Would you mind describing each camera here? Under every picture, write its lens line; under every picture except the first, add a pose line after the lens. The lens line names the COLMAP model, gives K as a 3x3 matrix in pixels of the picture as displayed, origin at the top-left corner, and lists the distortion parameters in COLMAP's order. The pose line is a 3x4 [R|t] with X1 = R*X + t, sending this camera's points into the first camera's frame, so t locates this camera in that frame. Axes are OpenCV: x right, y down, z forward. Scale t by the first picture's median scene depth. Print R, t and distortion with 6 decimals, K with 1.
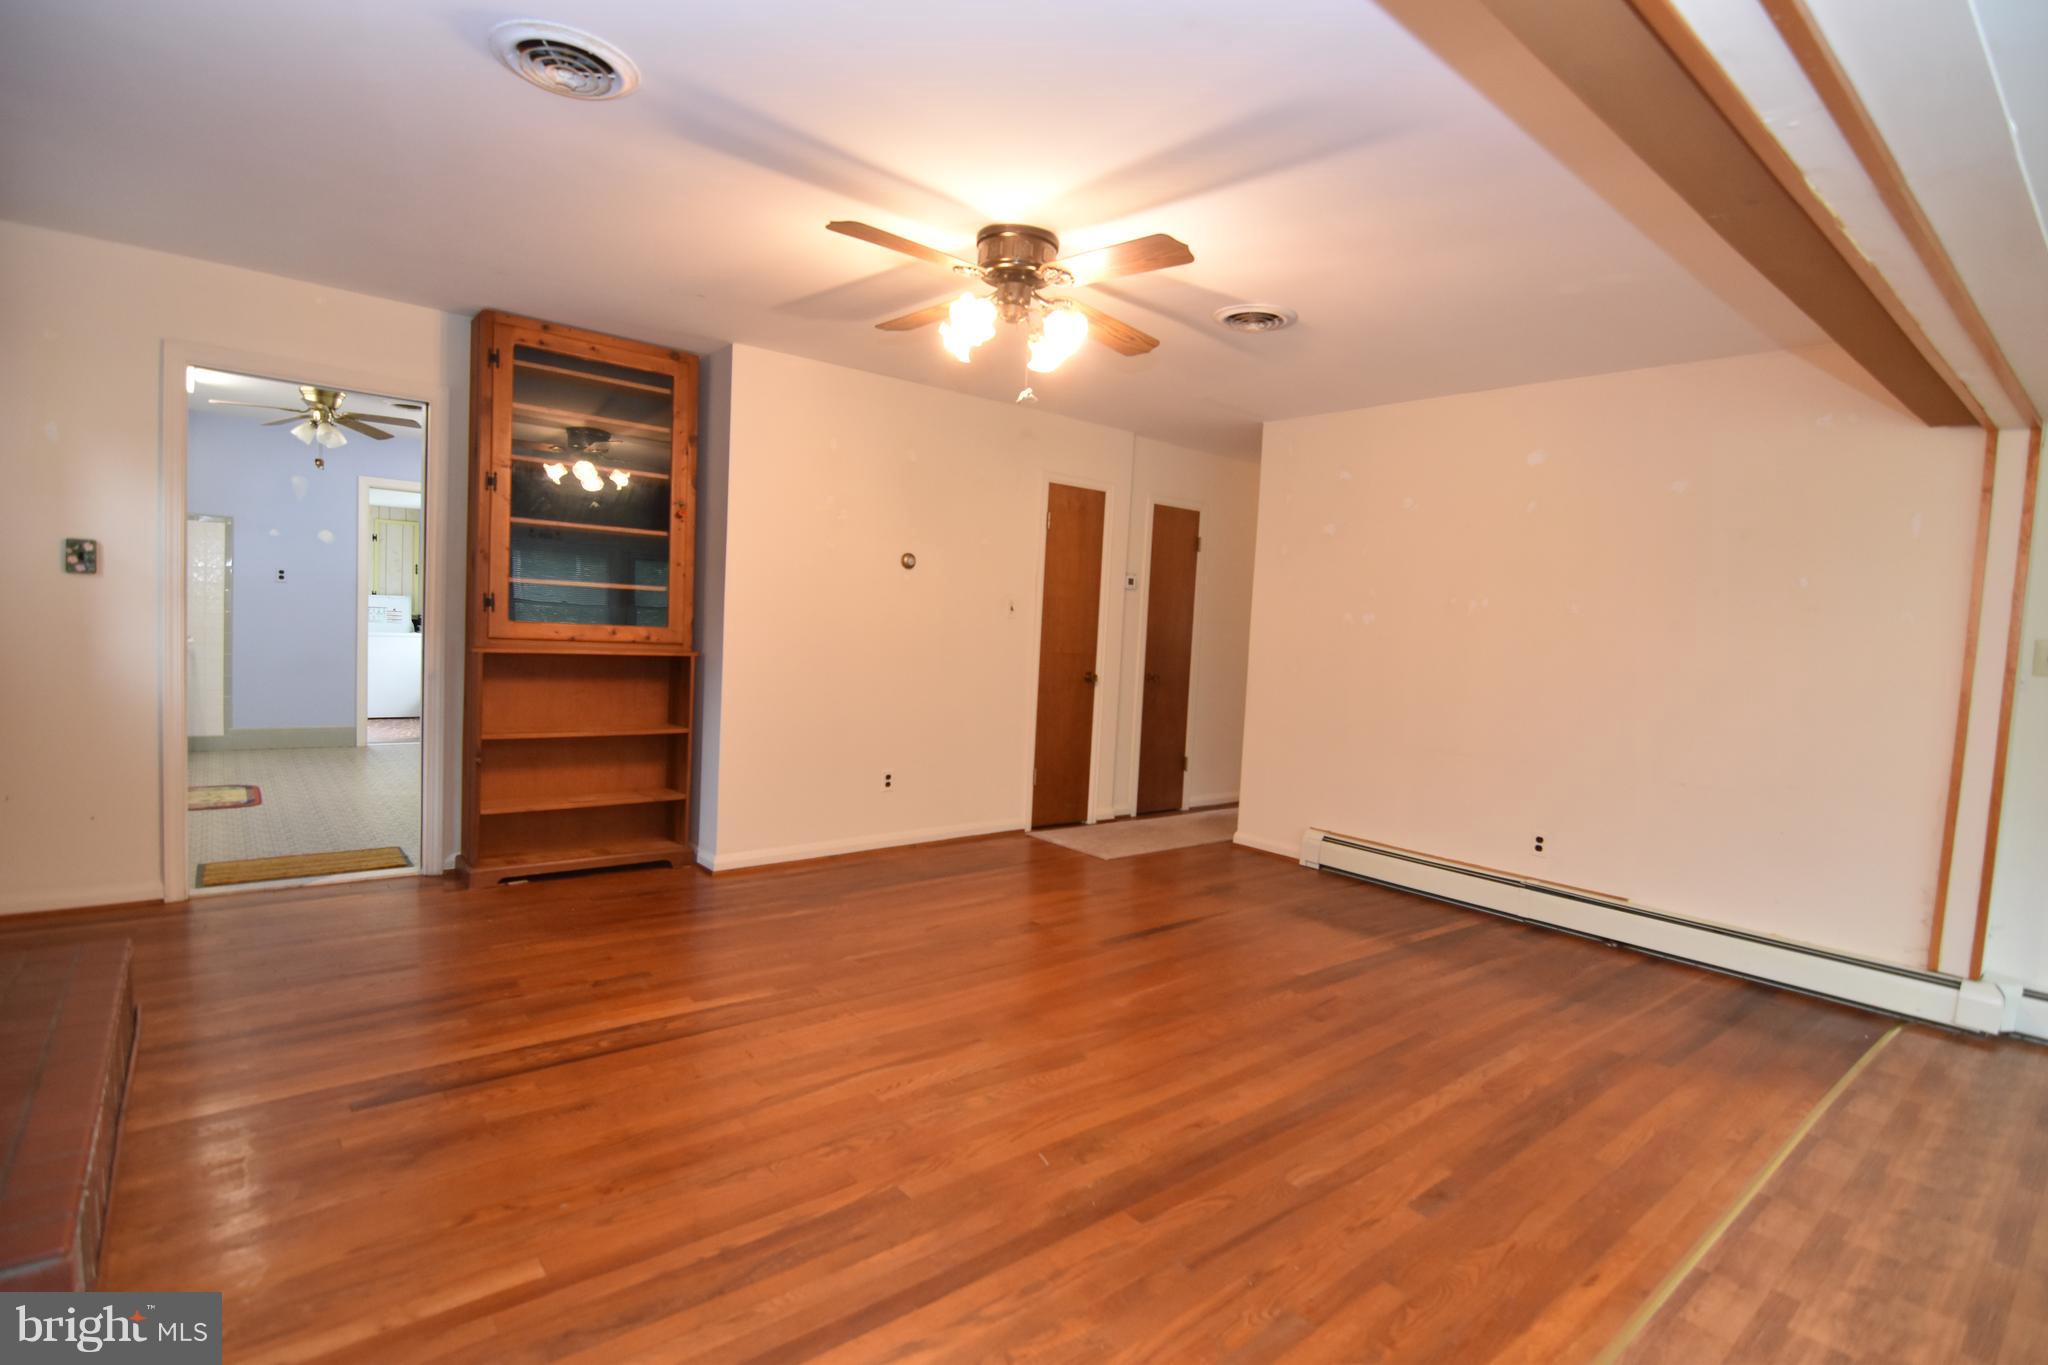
lens RADIAL K [[993.5, 0, 1032.6], [0, 993.5, 681.9], [0, 0, 1]] dist [-0.004840, -0.010345]
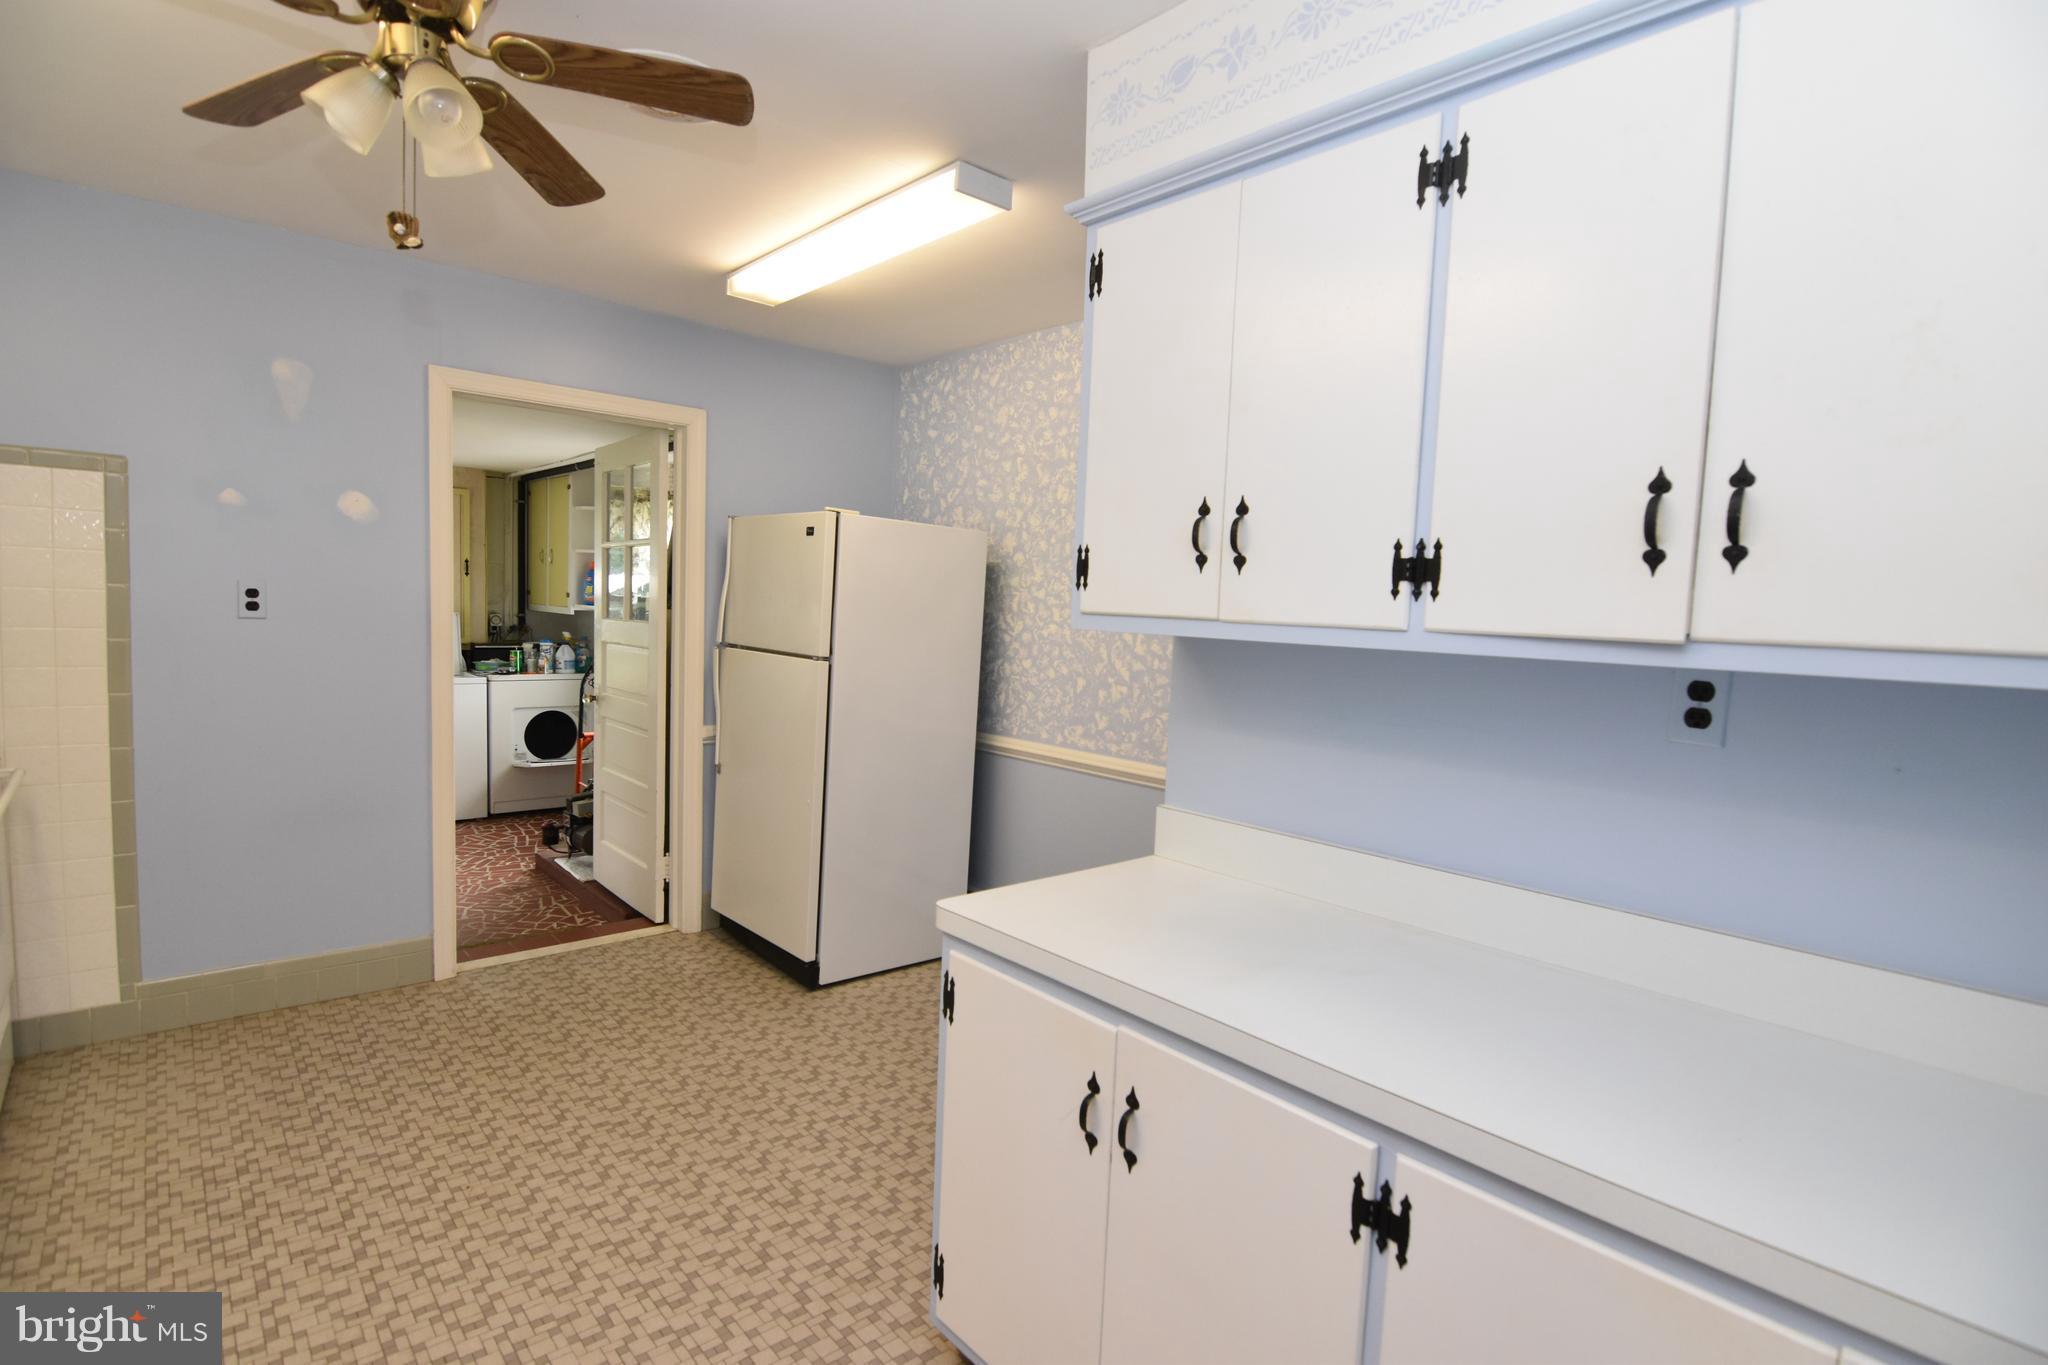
lens RADIAL K [[993.5, 0, 1032.6], [0, 993.5, 681.9], [0, 0, 1]] dist [-0.004840, -0.010345]
pose [[0.999250, -0.013537, 0.036277, -0.752257], [0.012822, 0.999721, 0.019853, -0.130557], [-0.036535, -0.019373, 0.999145, 0.961427]]
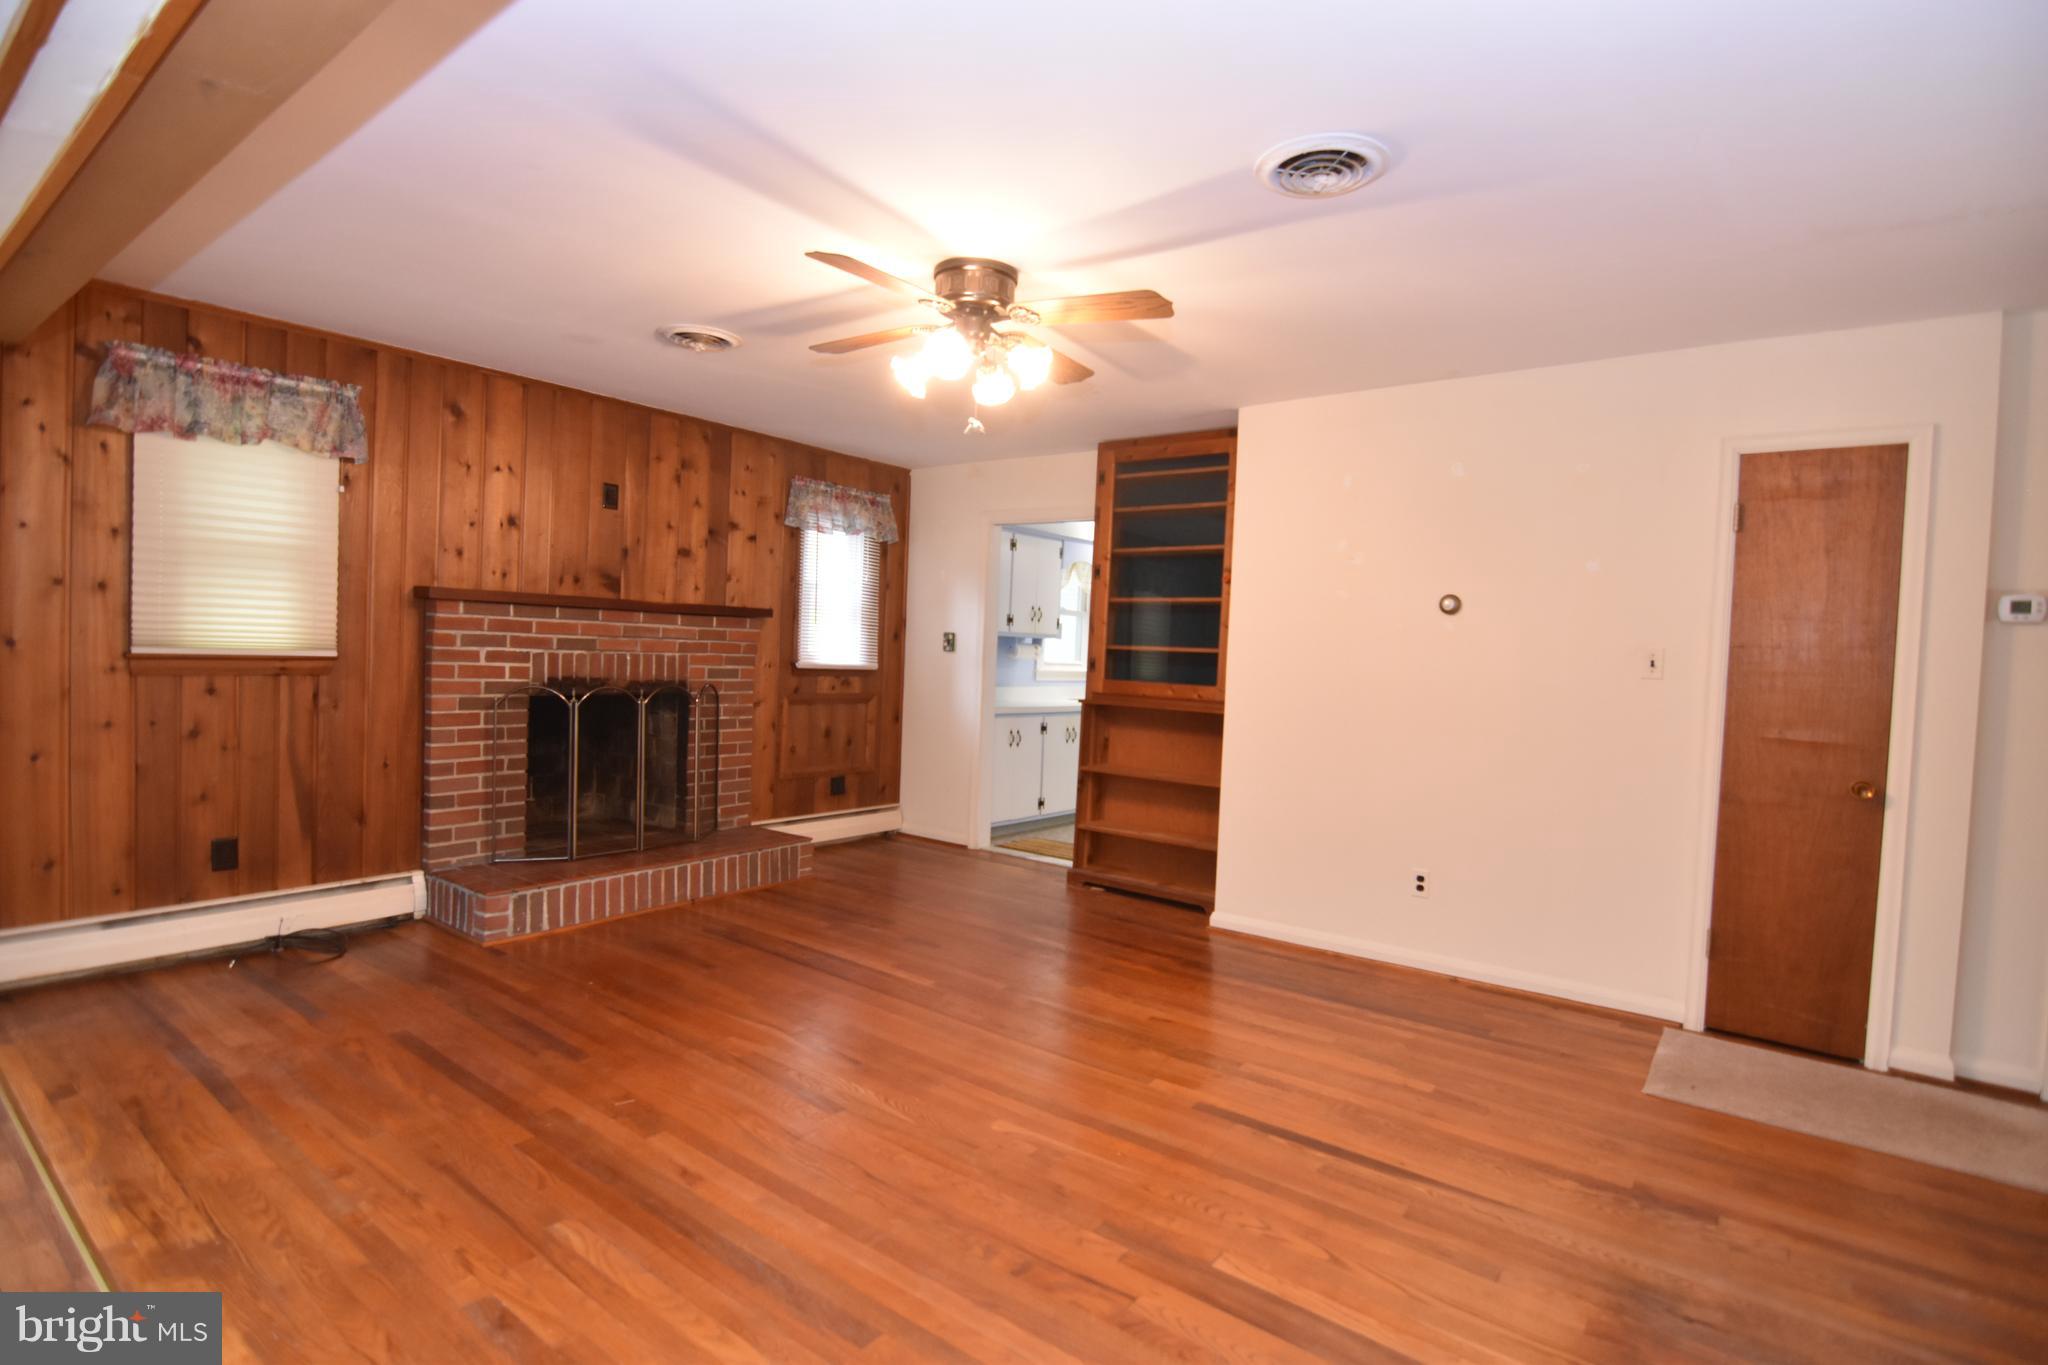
lens RADIAL K [[993.5, 0, 1032.6], [0, 993.5, 681.9], [0, 0, 1]] dist [-0.004840, -0.010345]
pose [[0.222153, -0.011180, -0.974948, 0.656981], [-0.085952, 0.995817, -0.031005, -0.010708], [0.971216, 0.090687, 0.220263, 0.603368]]
